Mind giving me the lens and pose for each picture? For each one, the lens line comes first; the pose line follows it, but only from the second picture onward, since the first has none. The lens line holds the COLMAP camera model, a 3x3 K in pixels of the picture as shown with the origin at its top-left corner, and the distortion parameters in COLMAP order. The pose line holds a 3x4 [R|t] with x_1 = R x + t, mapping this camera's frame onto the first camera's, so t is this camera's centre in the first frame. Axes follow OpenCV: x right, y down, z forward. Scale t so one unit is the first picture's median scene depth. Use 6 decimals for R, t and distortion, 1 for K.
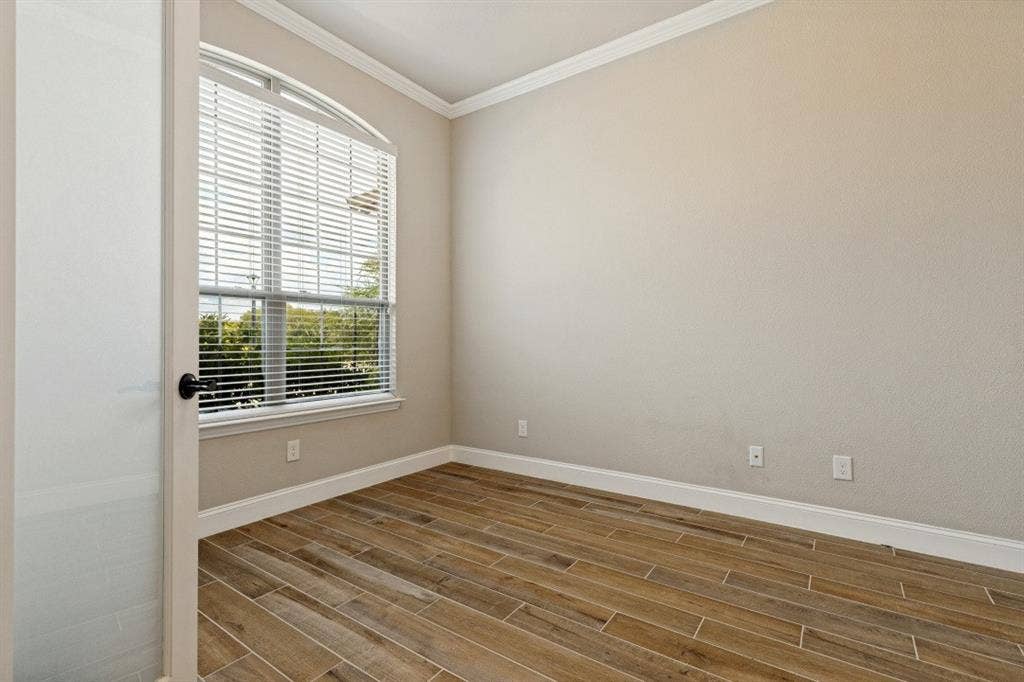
lens RADIAL K [[459.5, 0, 515.2], [0, 459.5, 333.7], [0, 0, 1]] dist [0.009581, -0.001626]
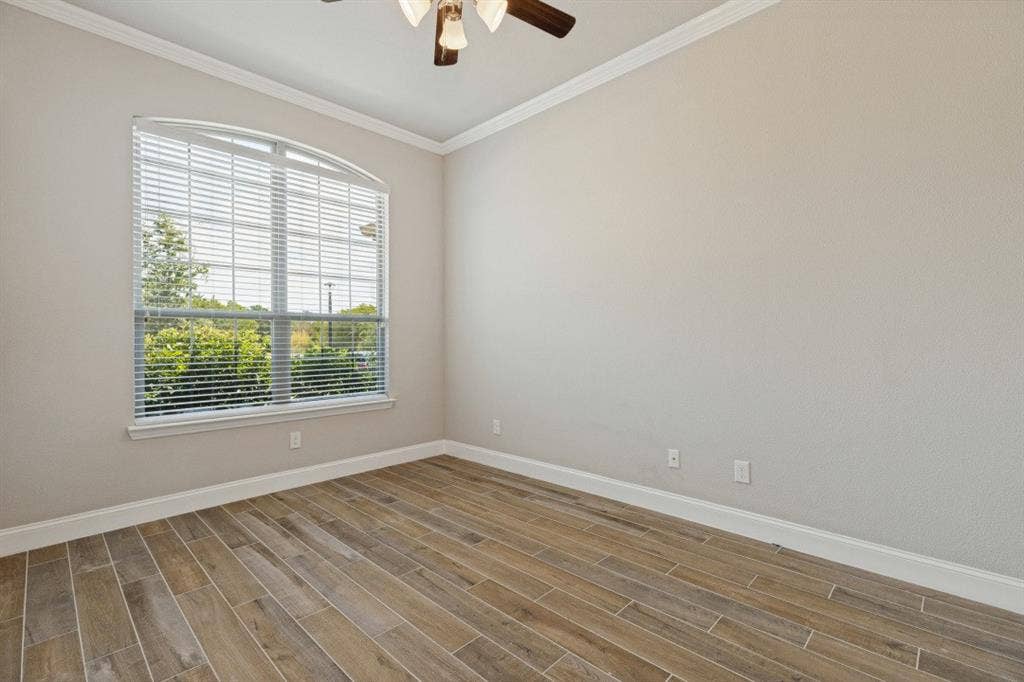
lens RADIAL K [[459.5, 0, 531.4], [0, 459.5, 329.3], [0, 0, 1]] dist [0.009581, -0.001626]
pose [[0.988071, -0.006176, -0.153877, 0.367989], [0.006578, 0.999976, 0.002105, -0.049235], [0.153860, -0.003093, 0.988088, -0.145151]]
